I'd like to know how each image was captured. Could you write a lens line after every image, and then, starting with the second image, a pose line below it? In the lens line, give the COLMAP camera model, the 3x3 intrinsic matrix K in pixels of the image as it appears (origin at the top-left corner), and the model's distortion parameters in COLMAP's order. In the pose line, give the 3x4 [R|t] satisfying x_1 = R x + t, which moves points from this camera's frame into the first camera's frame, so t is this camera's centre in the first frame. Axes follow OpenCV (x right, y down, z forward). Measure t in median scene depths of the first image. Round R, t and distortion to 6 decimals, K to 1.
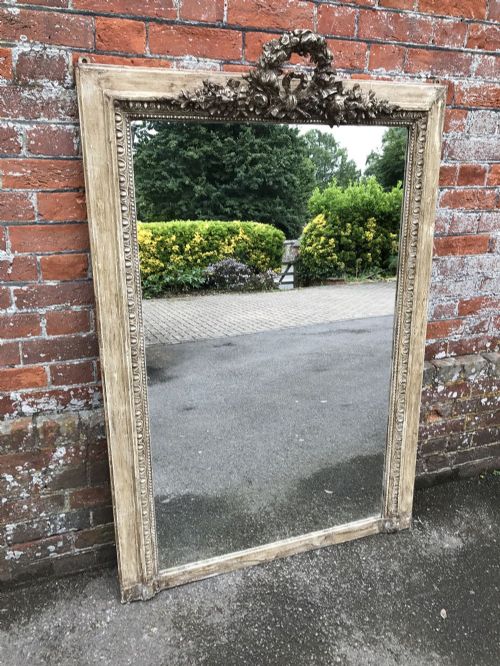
lens RADIAL K [[534.7, 0, 219.2], [0, 534.7, 331.3], [0, 0, 1]] dist [0.004974, -0.001272]
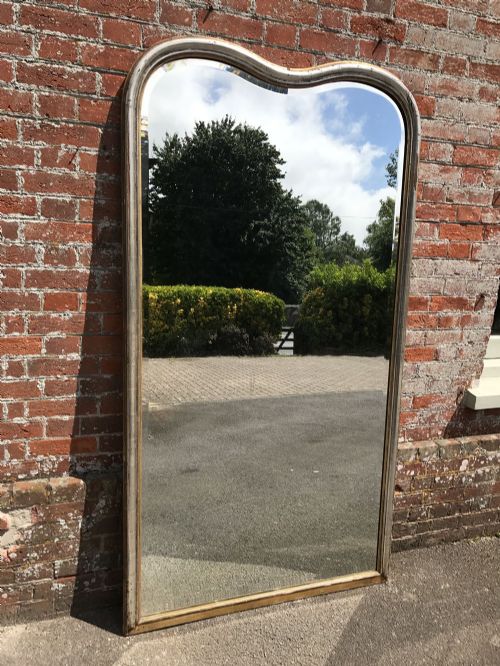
lens RADIAL K [[529.5, 0, 207.1], [0, 529.5, 309.9], [0, 0, 1]] dist [-0.002388, 0.004803]
pose [[0.998821, 0.040331, -0.027028, -0.016571], [-0.044034, 0.987018, -0.154457, -0.043951], [0.020448, 0.155465, 0.987630, -0.280183]]
